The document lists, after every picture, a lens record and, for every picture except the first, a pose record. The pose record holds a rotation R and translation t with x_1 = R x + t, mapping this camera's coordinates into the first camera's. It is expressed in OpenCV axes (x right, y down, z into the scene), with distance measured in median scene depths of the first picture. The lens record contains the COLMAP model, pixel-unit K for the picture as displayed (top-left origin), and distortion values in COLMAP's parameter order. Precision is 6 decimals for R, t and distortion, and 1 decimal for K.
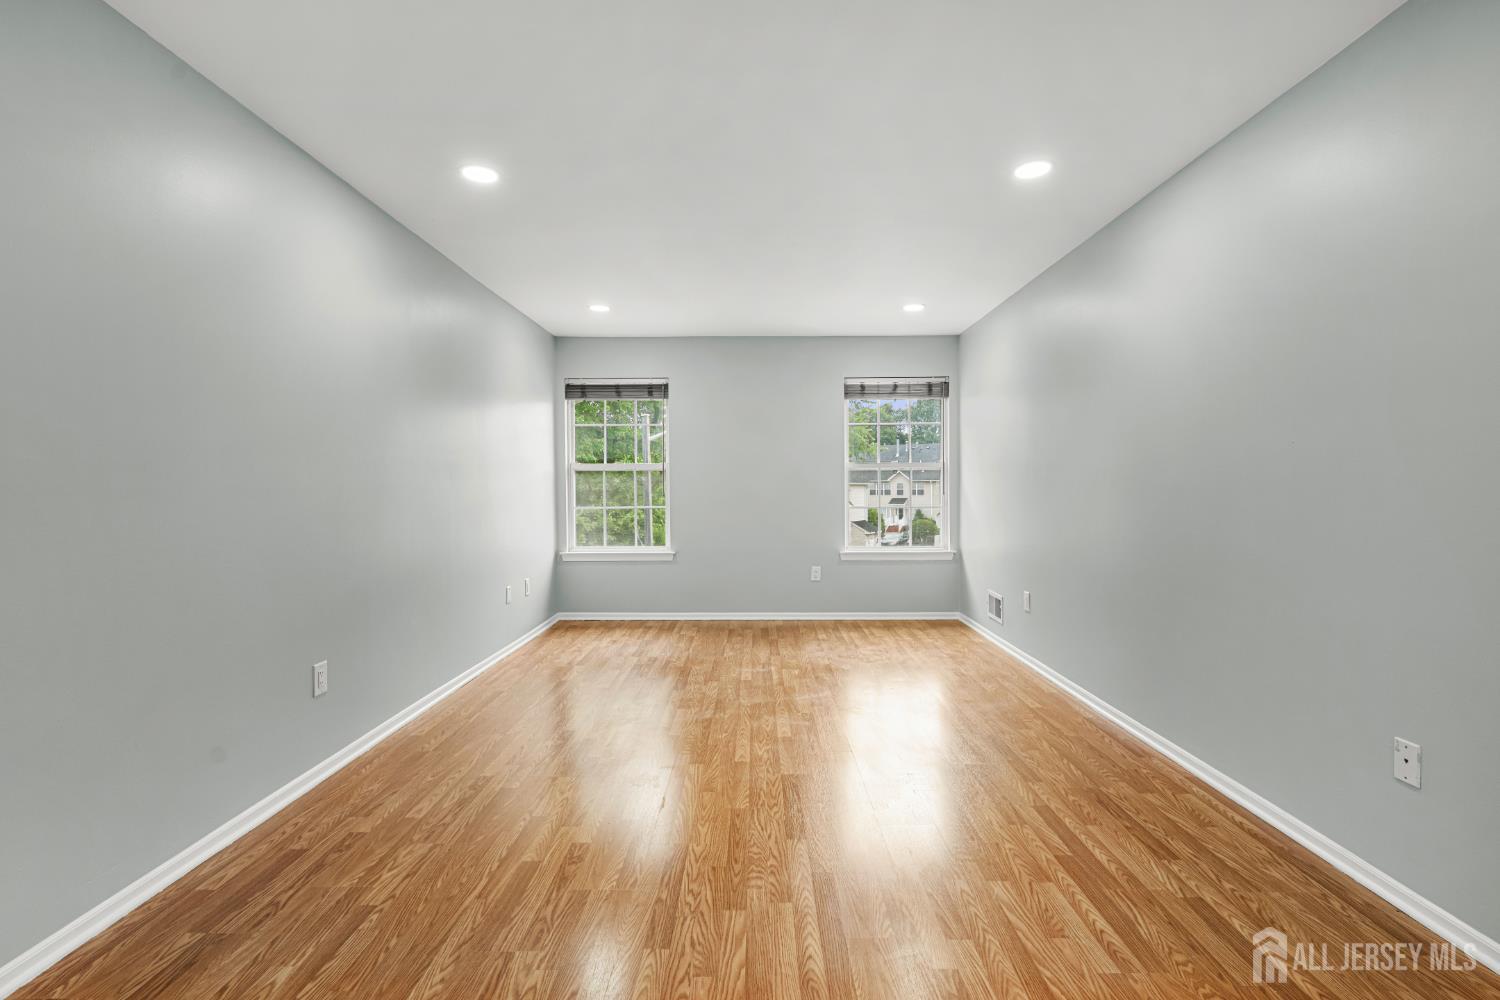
lens RADIAL K [[674.5, 0, 750.5], [0, 674.5, 492.2], [0, 0, 1]] dist [0.002983, -0.000430]
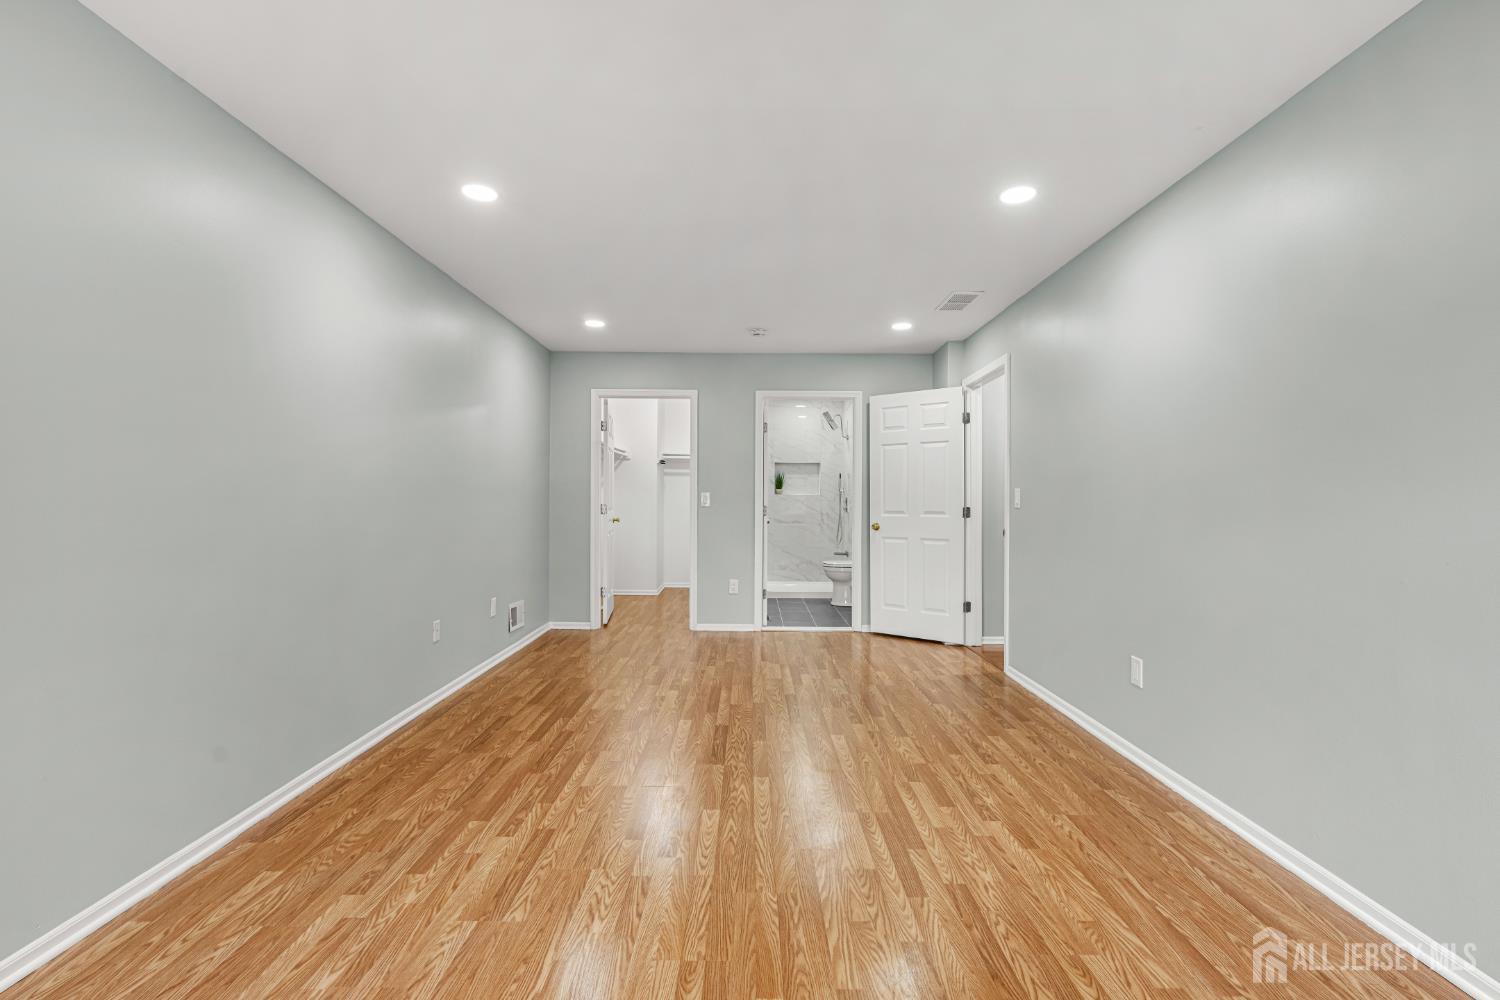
lens RADIAL K [[674.5, 0, 750.5], [0, 674.5, 492.2], [0, 0, 1]] dist [0.002983, -0.000430]
pose [[-0.999970, -0.000997, -0.007668, 0.011461], [-0.001003, 0.999999, 0.000805, -0.020942], [0.007667, 0.000812, -0.999970, 2.011403]]
